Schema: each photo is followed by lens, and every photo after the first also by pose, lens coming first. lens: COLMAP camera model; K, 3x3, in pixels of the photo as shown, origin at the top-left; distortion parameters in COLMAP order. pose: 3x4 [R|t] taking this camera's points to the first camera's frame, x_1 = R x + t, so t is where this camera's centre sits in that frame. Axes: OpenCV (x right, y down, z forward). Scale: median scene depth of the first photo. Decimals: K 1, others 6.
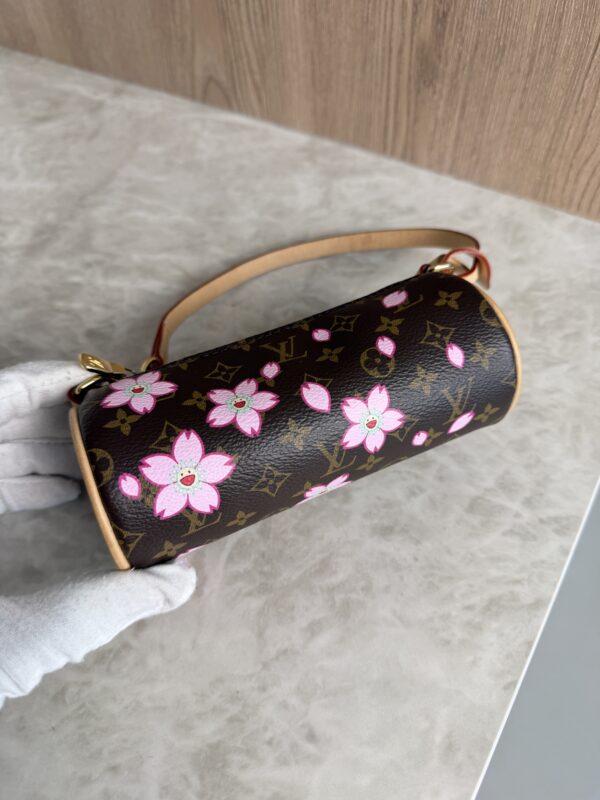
lens RADIAL K [[600.4, 0, 305.2], [0, 600.4, 407.1], [0, 0, 1]] dist [-0.003895, -0.024691]
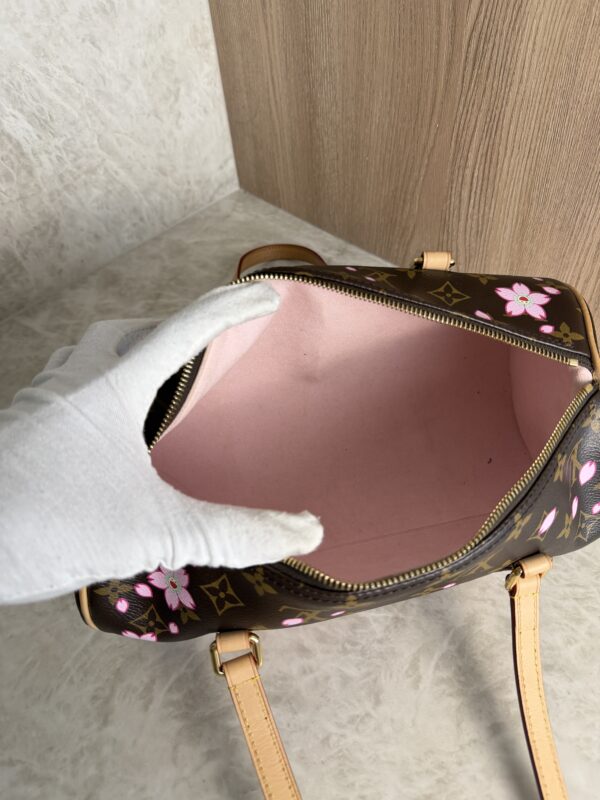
lens RADIAL K [[600.4, 0, 302.4], [0, 600.4, 406.1], [0, 0, 1]] dist [-0.003895, -0.024691]
pose [[0.980072, 0.139371, -0.141545, -0.339754], [-0.144993, 0.988973, -0.030164, -0.294511], [0.135780, 0.050086, 0.989472, -0.541976]]
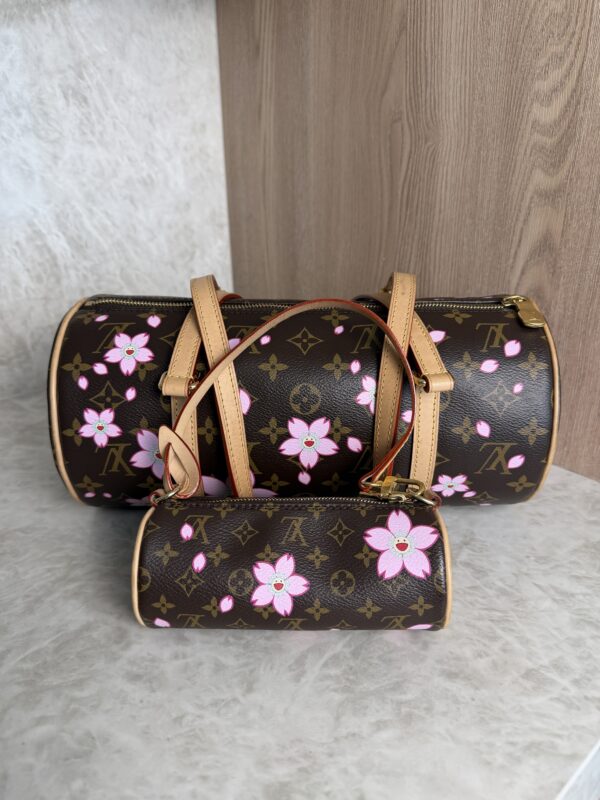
lens RADIAL K [[600.4, 0, 306.1], [0, 600.4, 394.9], [0, 0, 1]] dist [-0.003895, -0.024691]
pose [[0.958528, 0.139303, -0.248632, 0.076693], [-0.246555, 0.842895, -0.478266, 0.403754], [0.142947, 0.519733, 0.842285, -0.398758]]
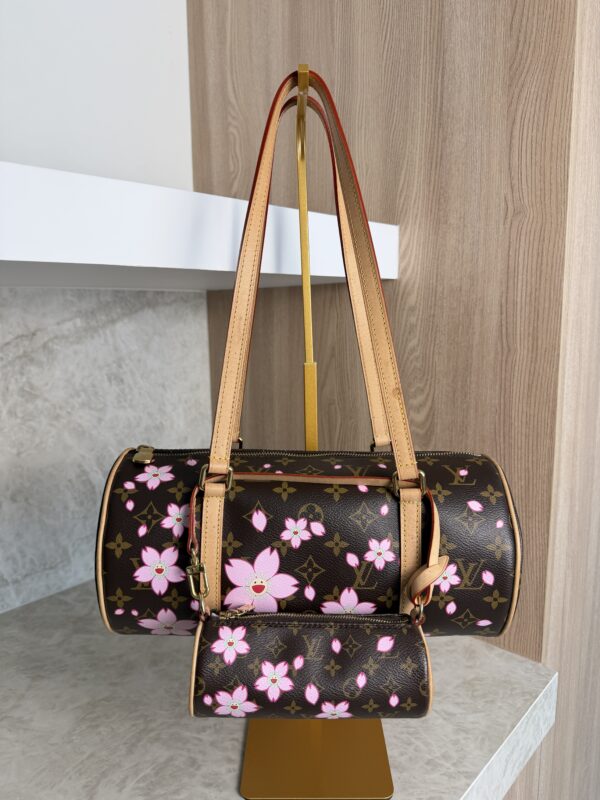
lens RADIAL K [[600.4, 0, 309.3], [0, 600.4, 390.4], [0, 0, 1]] dist [-0.003895, -0.024691]
pose [[0.986227, 0.063181, -0.152855, 0.104306], [-0.151621, 0.714610, -0.682894, 0.802680], [0.066086, 0.696664, 0.714347, -1.641110]]
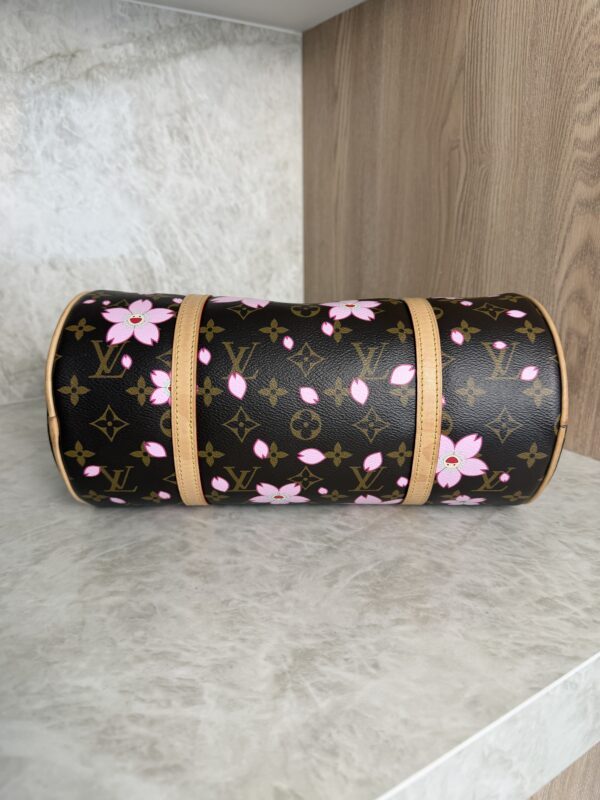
lens RADIAL K [[600.4, 0, 298.8], [0, 600.4, 399.2], [0, 0, 1]] dist [-0.003895, -0.024691]
pose [[0.907679, 0.157277, -0.389080, 0.253738], [-0.356503, 0.778119, -0.517143, 0.739158], [0.221415, 0.608108, 0.762352, -0.415194]]
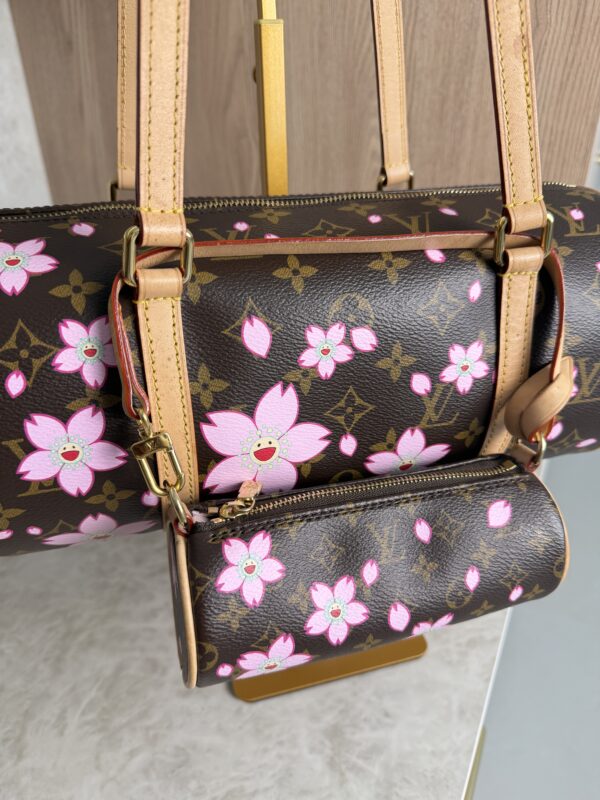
lens RADIAL K [[600.4, 0, 310.1], [0, 600.4, 407.3], [0, 0, 1]] dist [-0.003895, -0.024691]
pose [[0.992457, -0.027057, 0.119569, -0.356688], [0.068814, 0.930144, -0.360689, 0.279406], [-0.101457, 0.366196, 0.924990, -0.860475]]
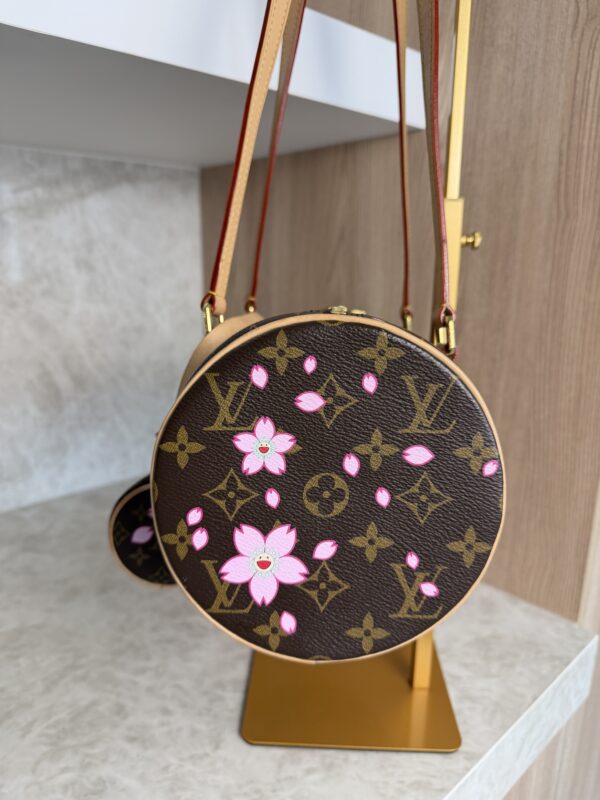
lens RADIAL K [[600.4, 0, 300.4], [0, 600.4, 403.5], [0, 0, 1]] dist [-0.003895, -0.024691]
pose [[0.968029, 0.122485, -0.218902, 0.227016], [-0.232059, 0.768615, -0.596137, 0.564493], [0.095234, 0.627876, 0.772465, -0.973245]]
